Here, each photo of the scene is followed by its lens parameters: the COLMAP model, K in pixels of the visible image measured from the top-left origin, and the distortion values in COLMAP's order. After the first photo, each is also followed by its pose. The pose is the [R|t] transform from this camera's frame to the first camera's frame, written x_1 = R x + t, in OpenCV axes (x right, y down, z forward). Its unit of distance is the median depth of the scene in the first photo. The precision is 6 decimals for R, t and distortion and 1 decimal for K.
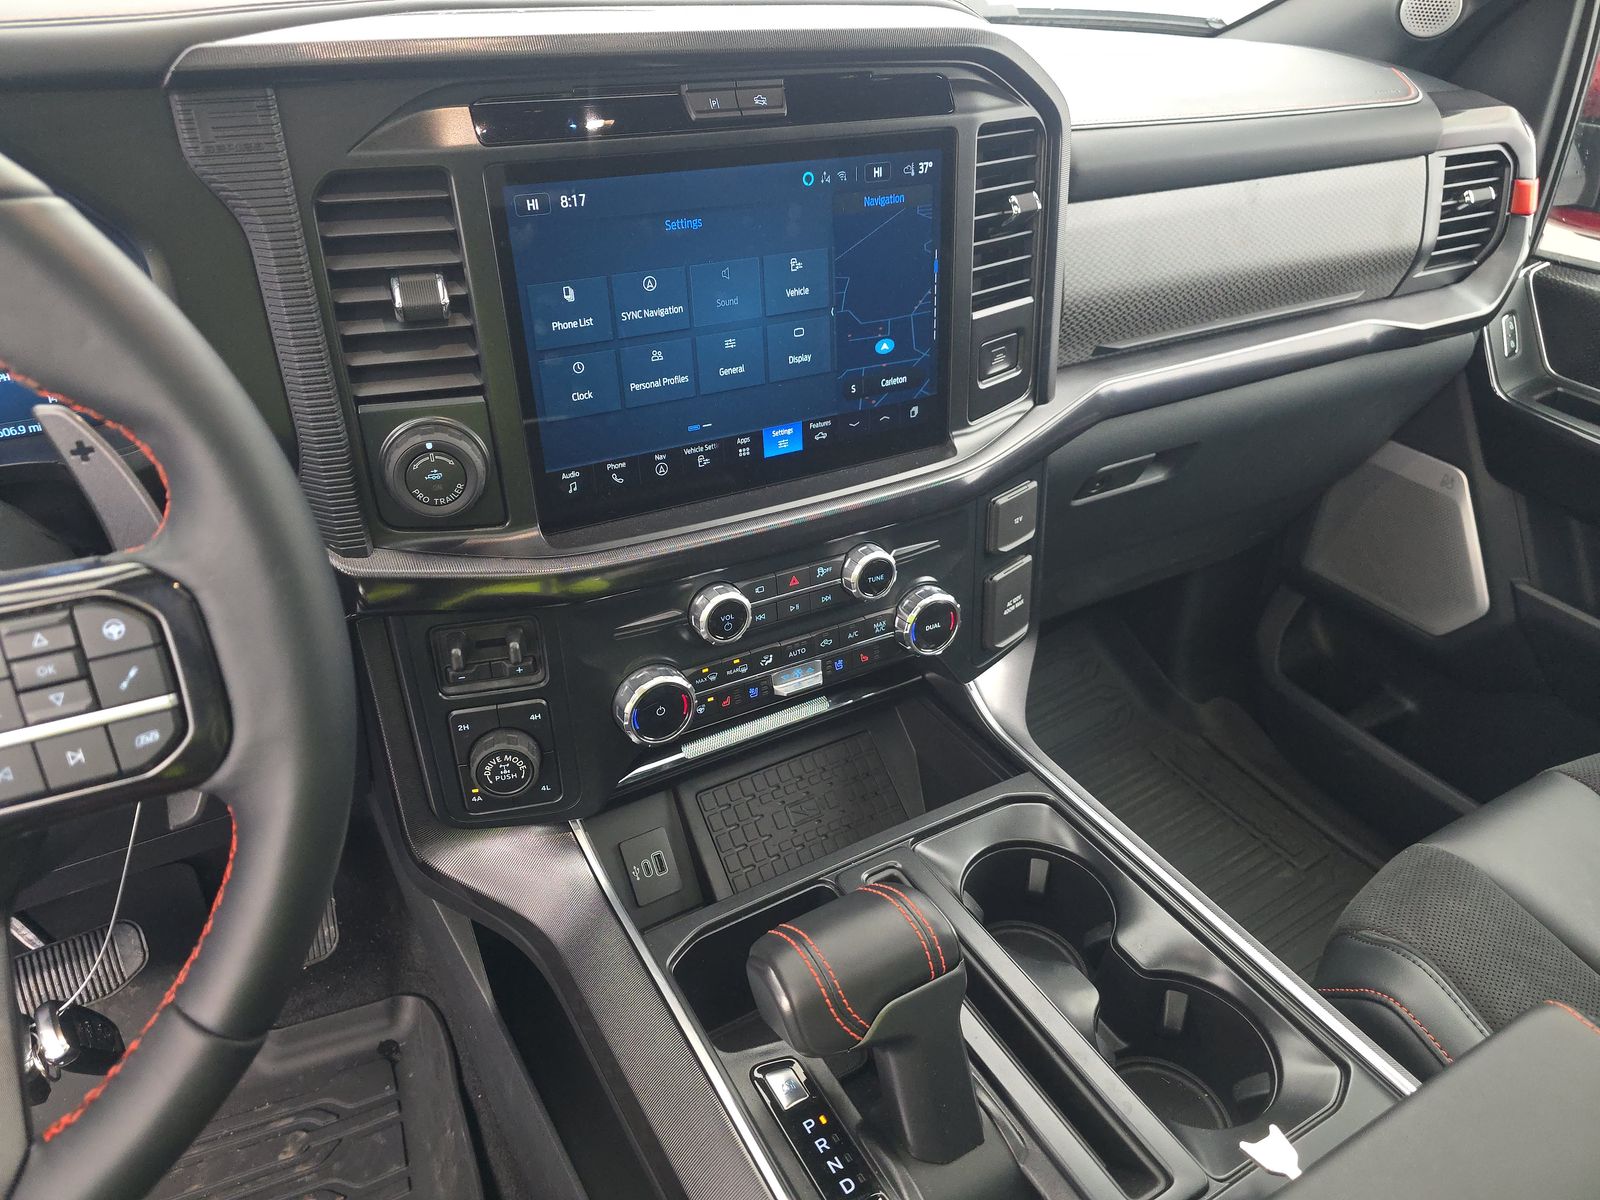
lens RADIAL K [[1080.7, 0, 800.0], [0, 1080.7, 600.0], [0, 0, 1]] dist [0.060076, -0.063330]
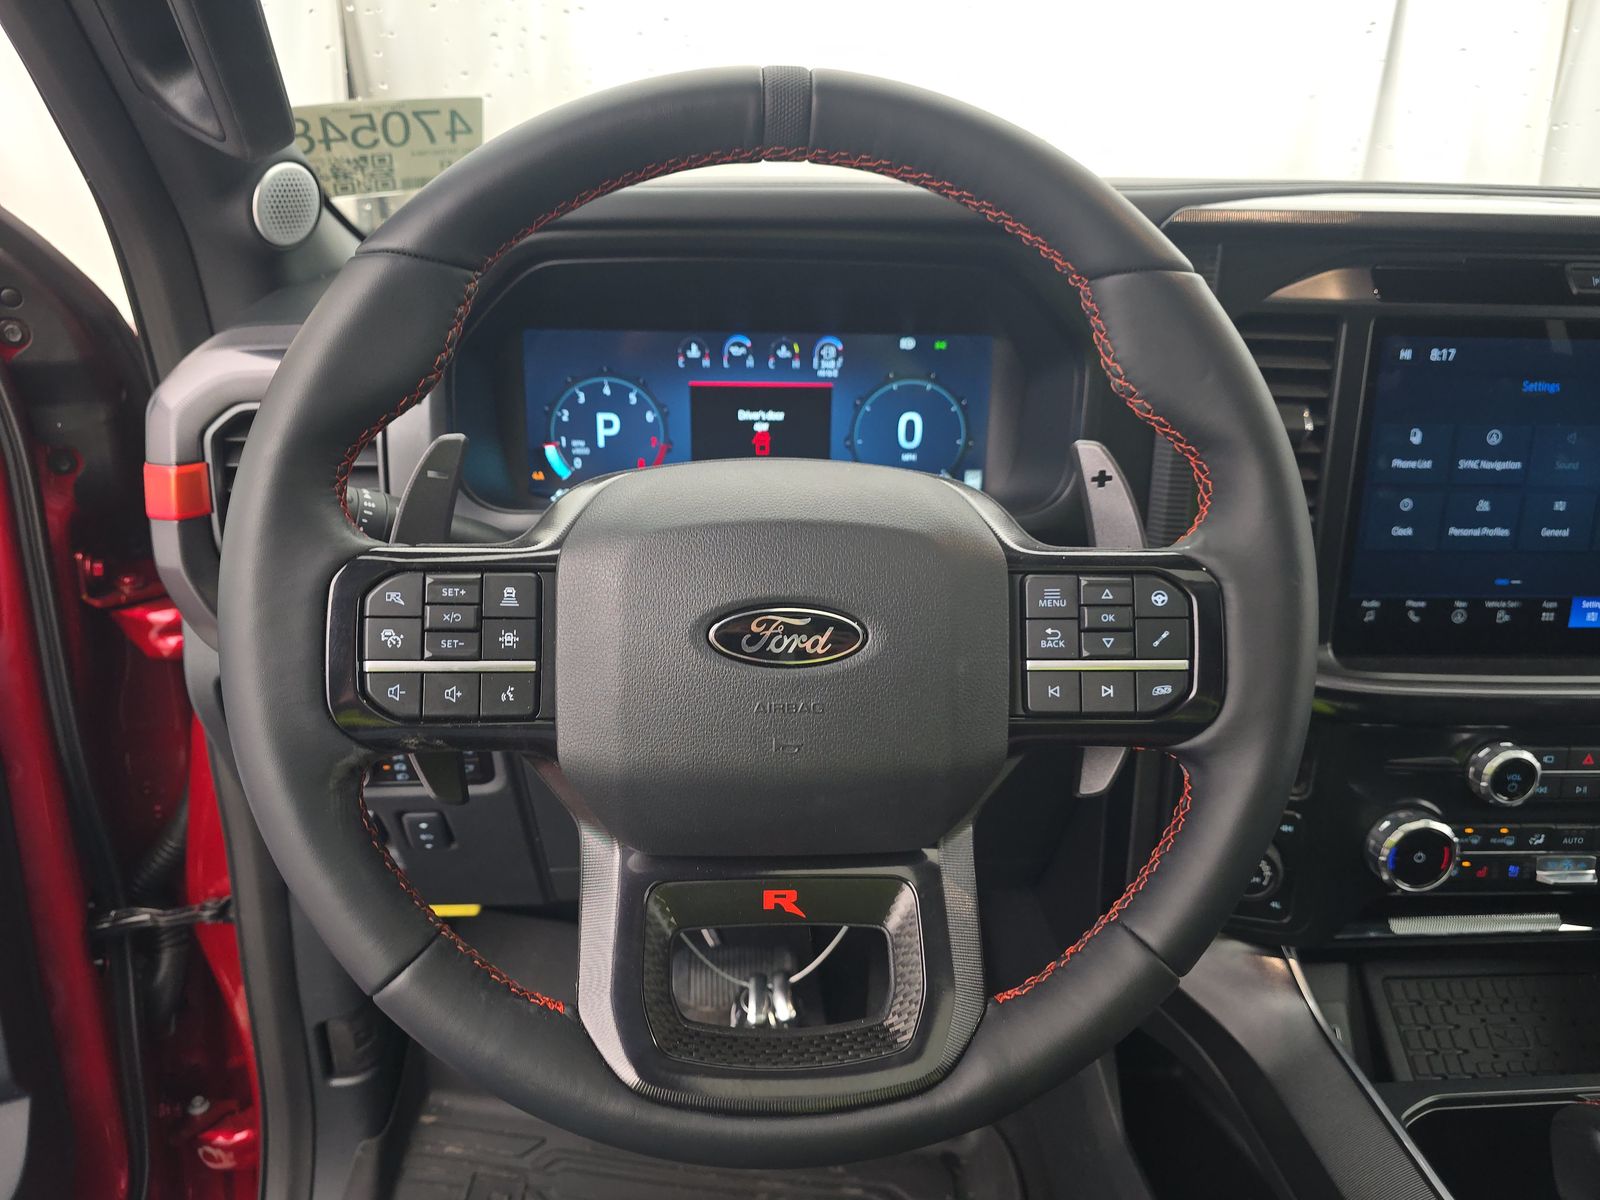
lens RADIAL K [[1080.7, 0, 800.0], [0, 1080.7, 600.0], [0, 0, 1]] dist [0.060076, -0.063330]
pose [[0.894290, 0.153764, -0.420241, -0.251685], [-0.239741, 0.957595, -0.159798, 0.174389], [0.377850, 0.243654, 0.893231, -0.142082]]
